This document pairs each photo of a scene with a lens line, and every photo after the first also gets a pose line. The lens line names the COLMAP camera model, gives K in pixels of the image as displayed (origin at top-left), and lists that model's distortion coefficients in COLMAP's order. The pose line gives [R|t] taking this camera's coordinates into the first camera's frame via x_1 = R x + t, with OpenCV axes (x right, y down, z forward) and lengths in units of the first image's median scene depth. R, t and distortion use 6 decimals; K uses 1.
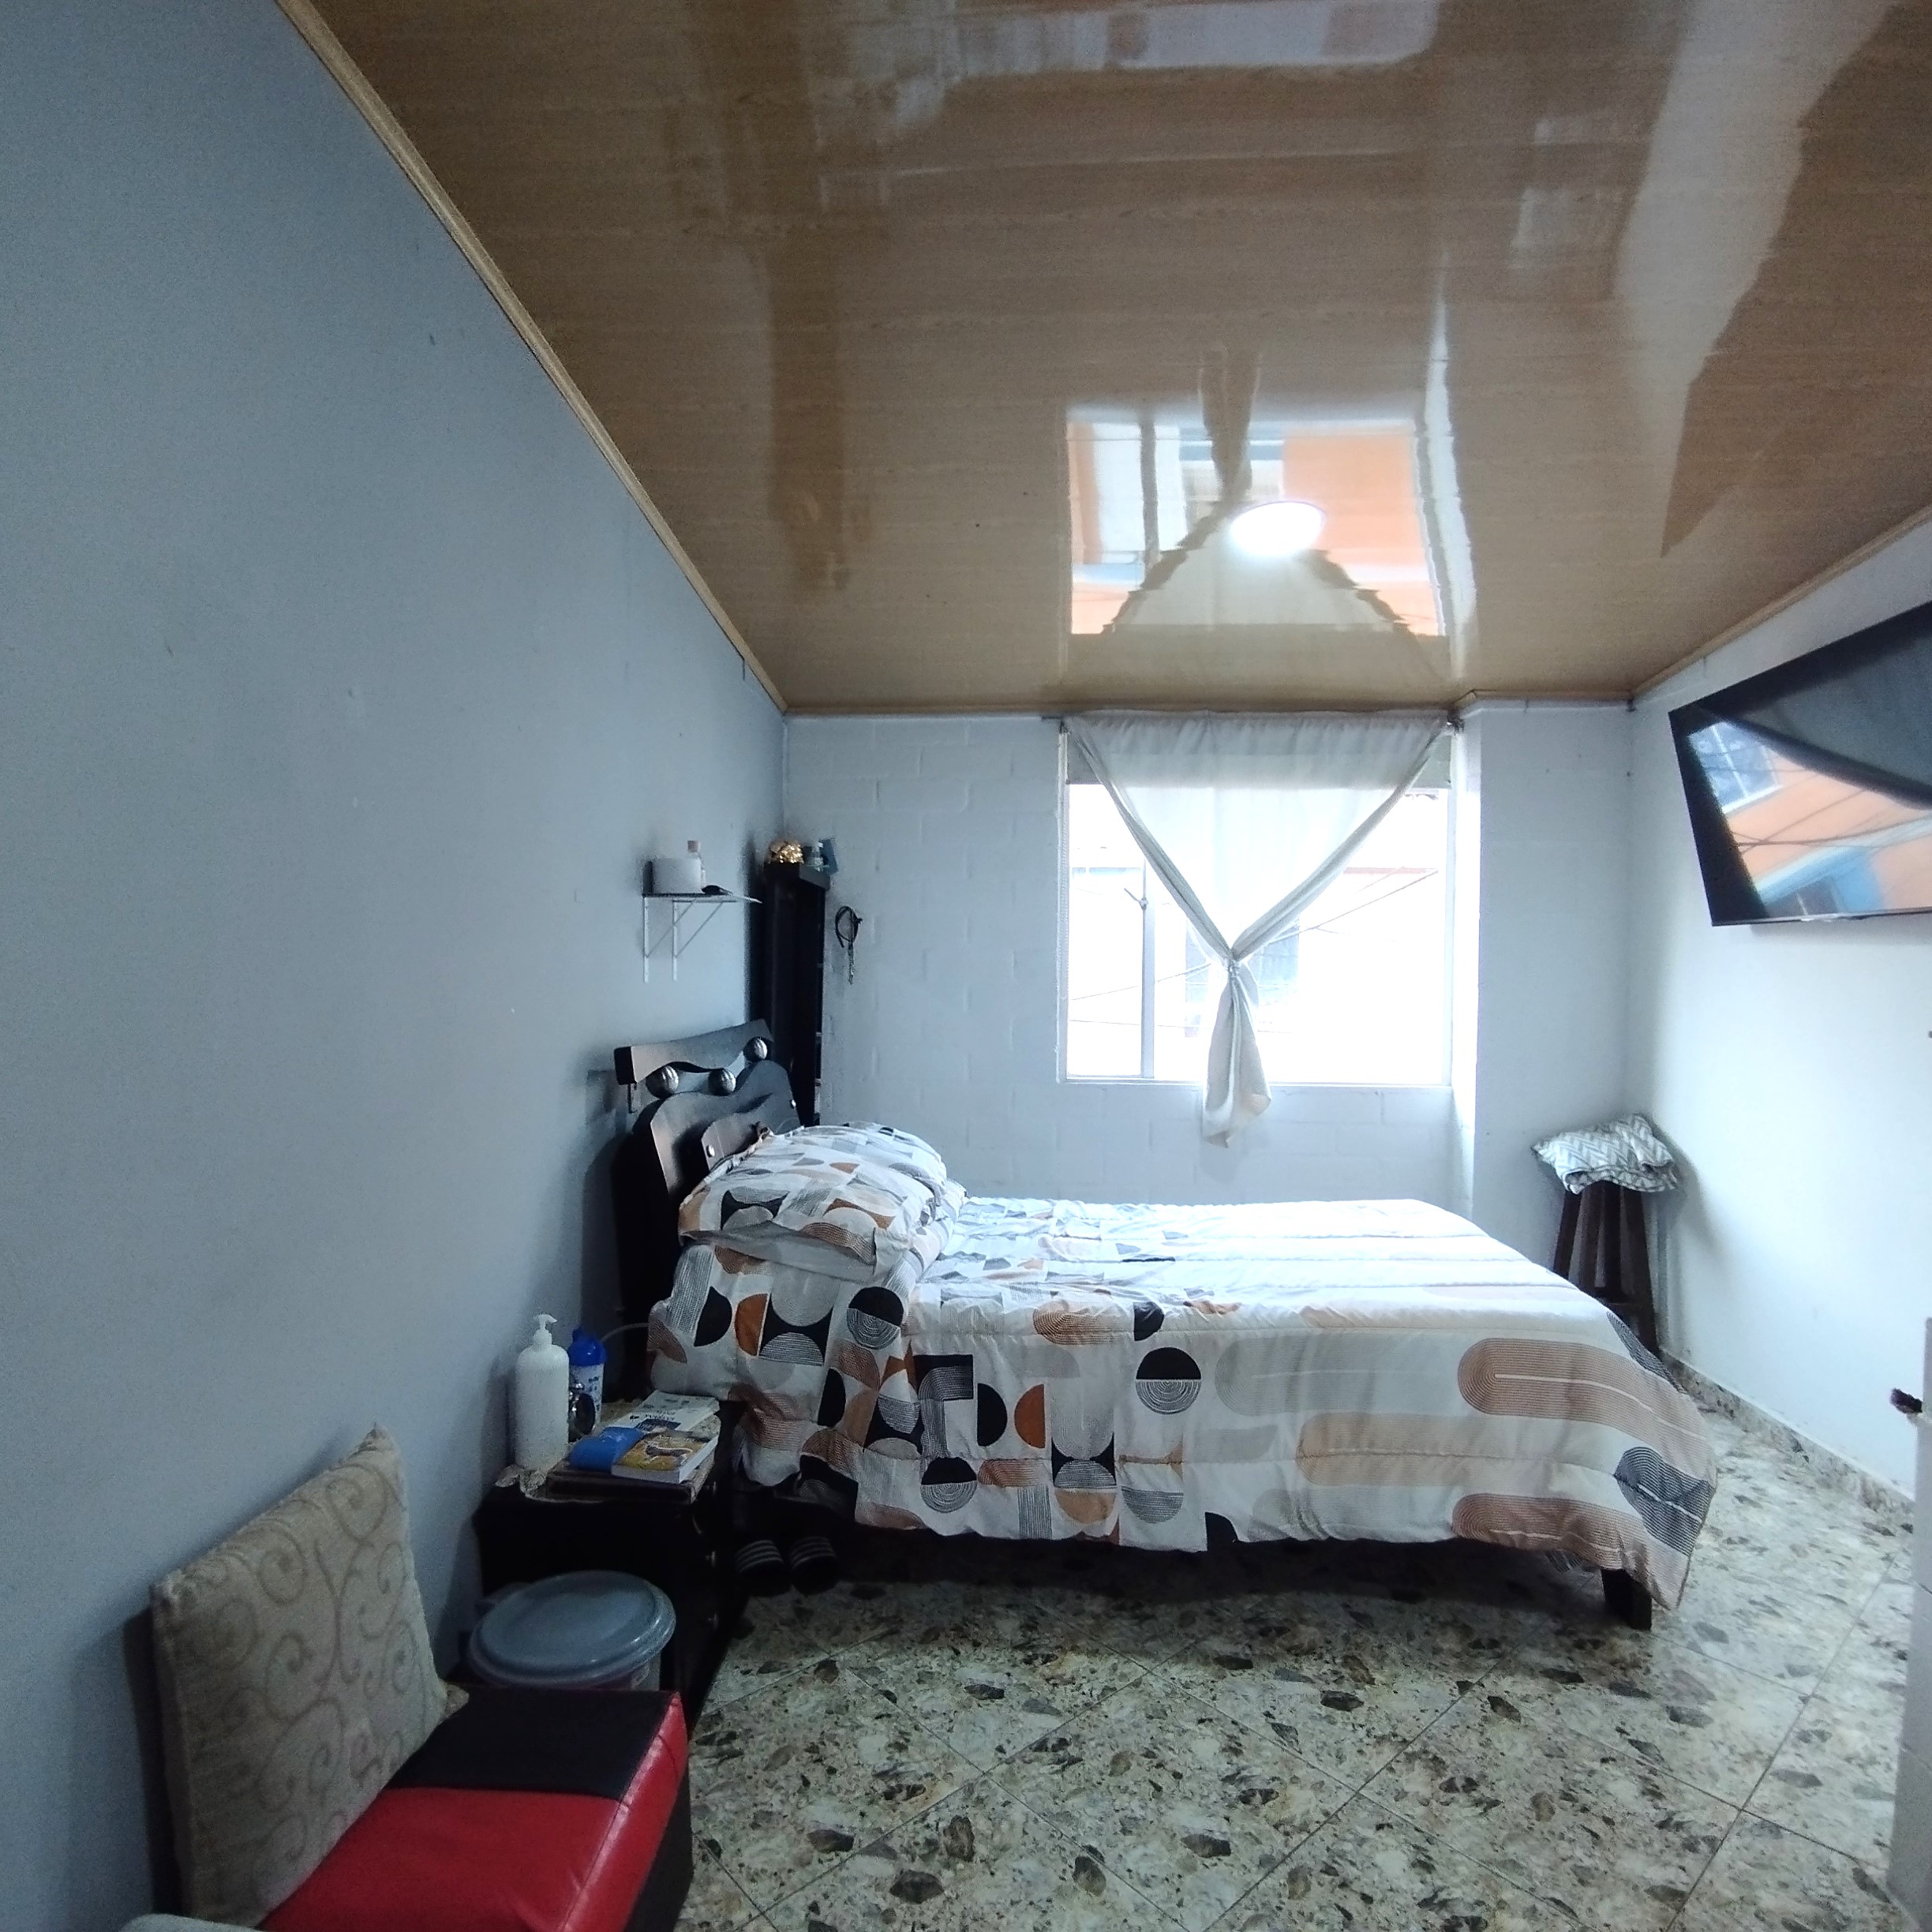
lens RADIAL K [[1196.3, 0, 966.0], [0, 1196.3, 966.0], [0, 0, 1]] dist [0.047587, 0.001529]
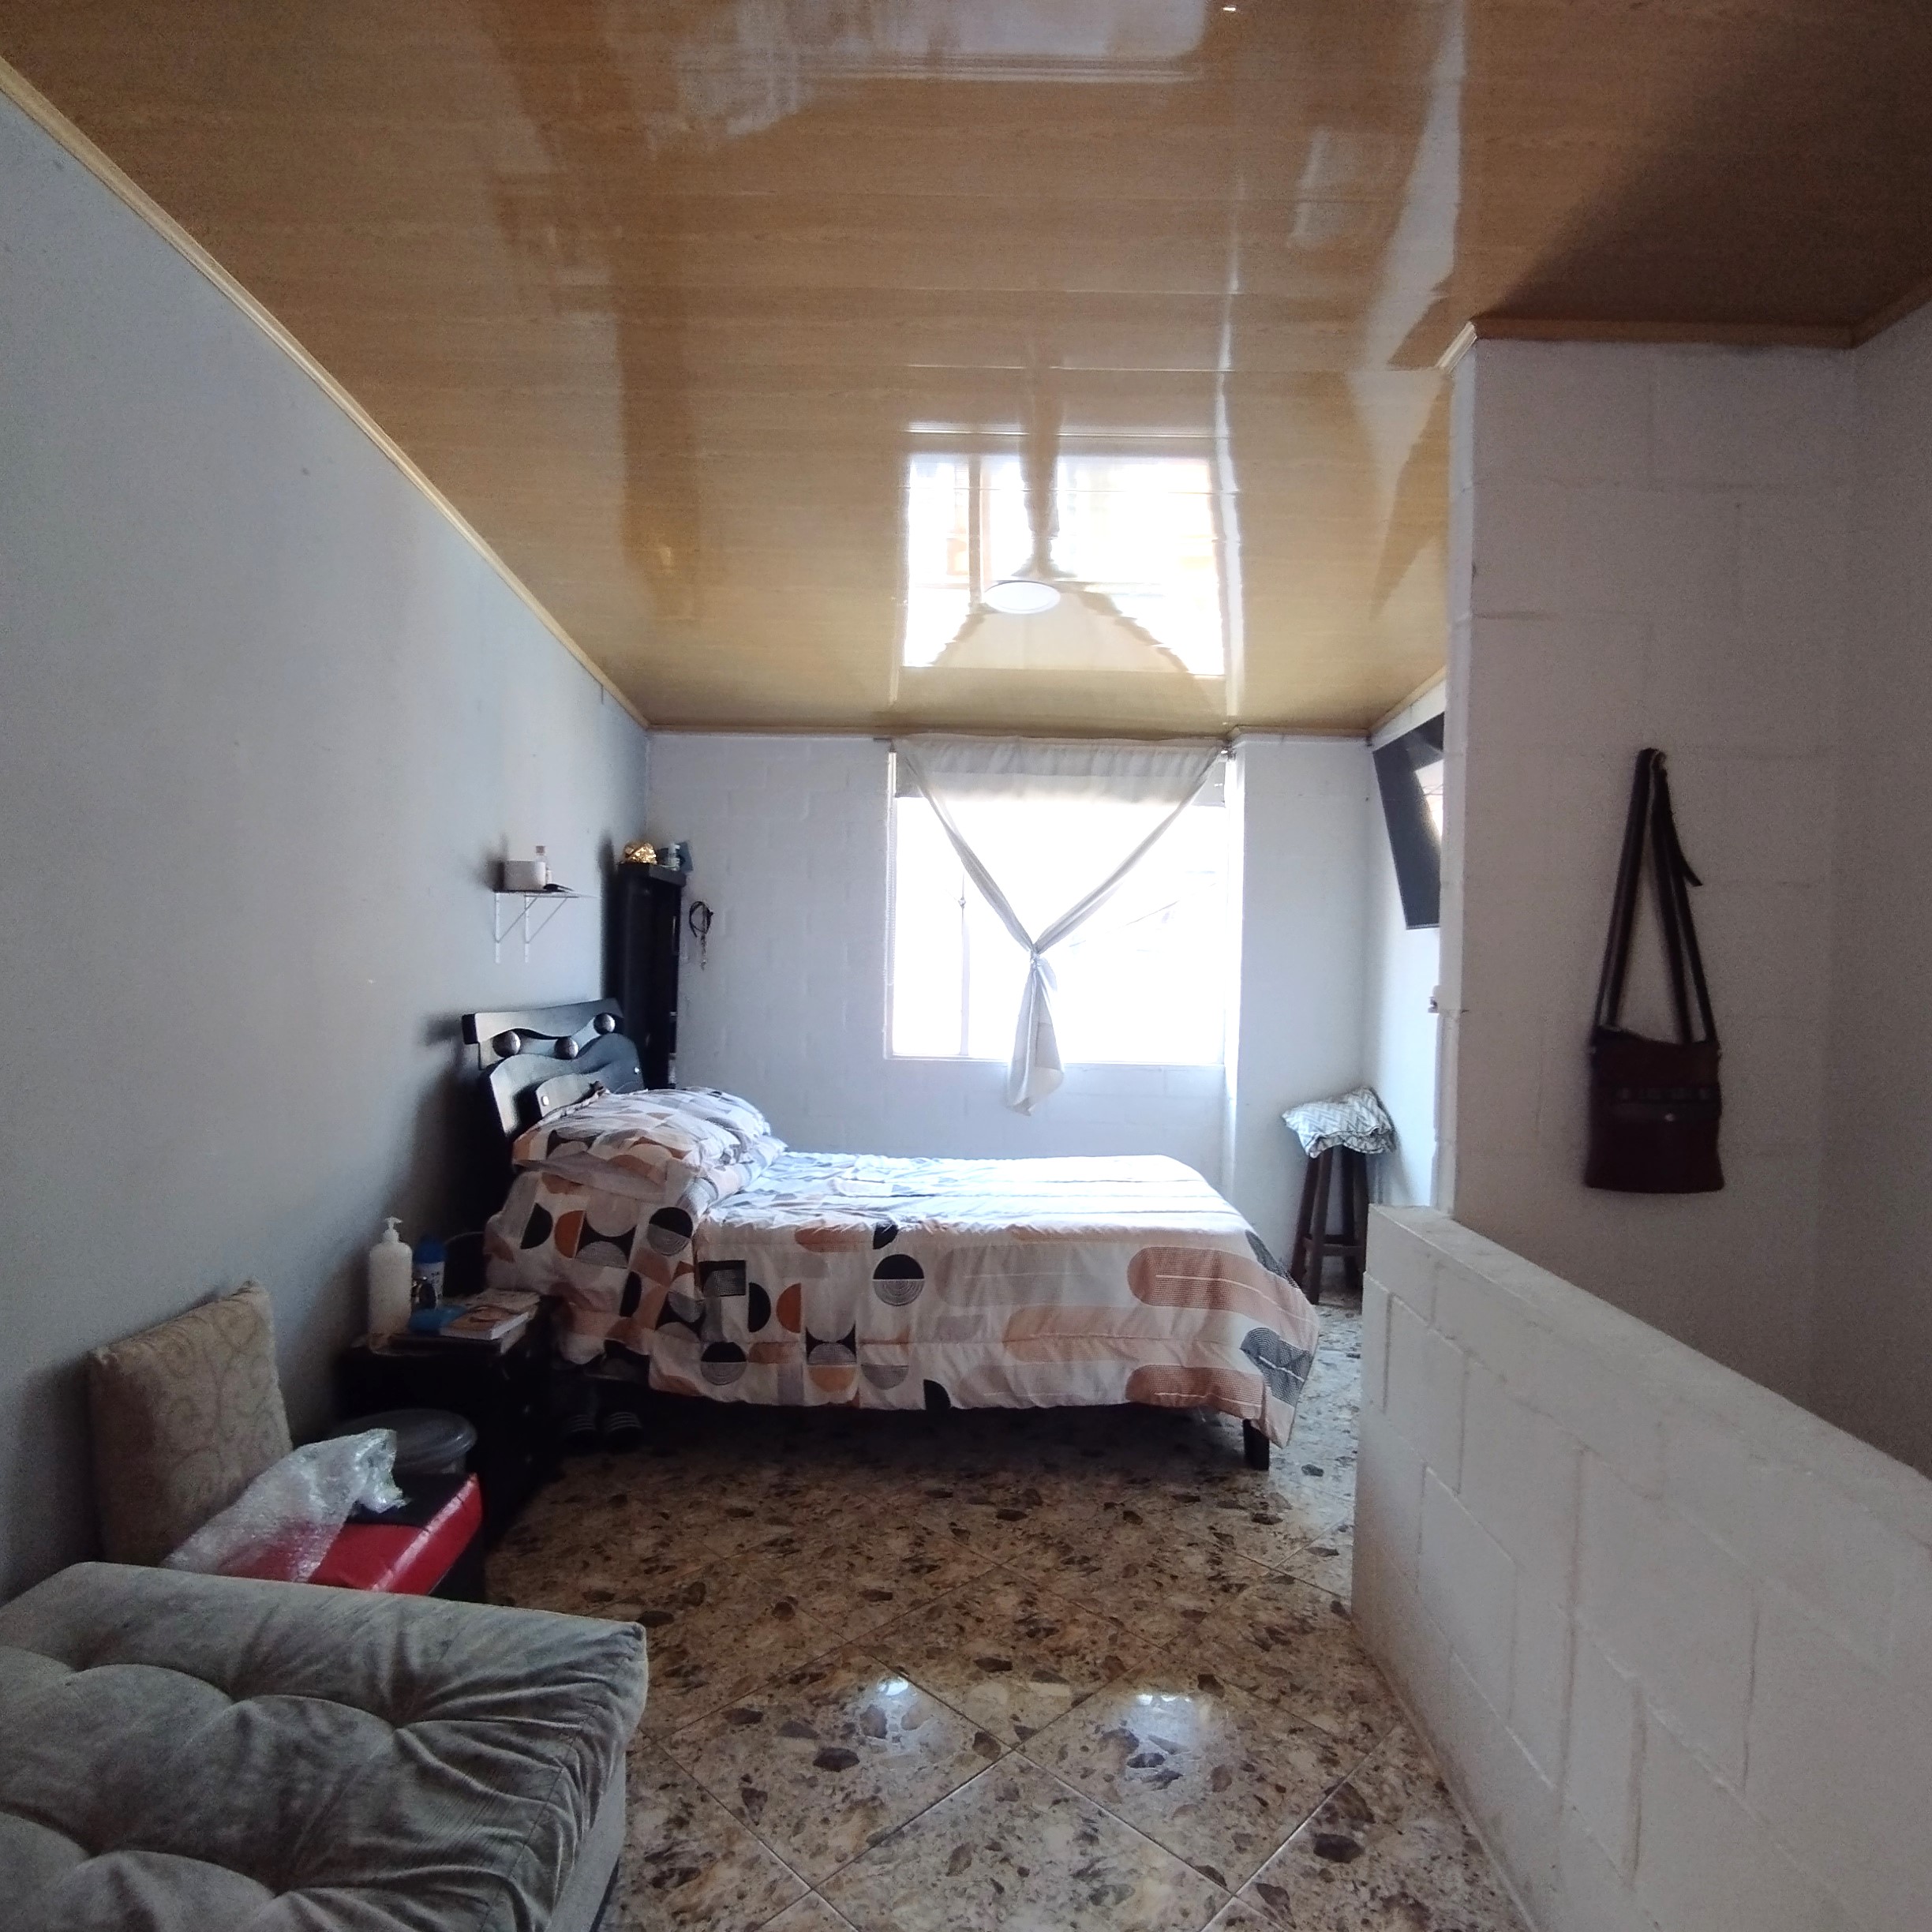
lens RADIAL K [[1252.7, 0, 966.0], [0, 1252.7, 966.0], [0, 0, 1]] dist [0.044881, 0.003134]
pose [[0.999462, 0.013415, 0.029929, 0.192573], [-0.013452, 0.999909, 0.001049, 0.010957], [-0.029912, -0.001451, 0.999551, -0.322688]]
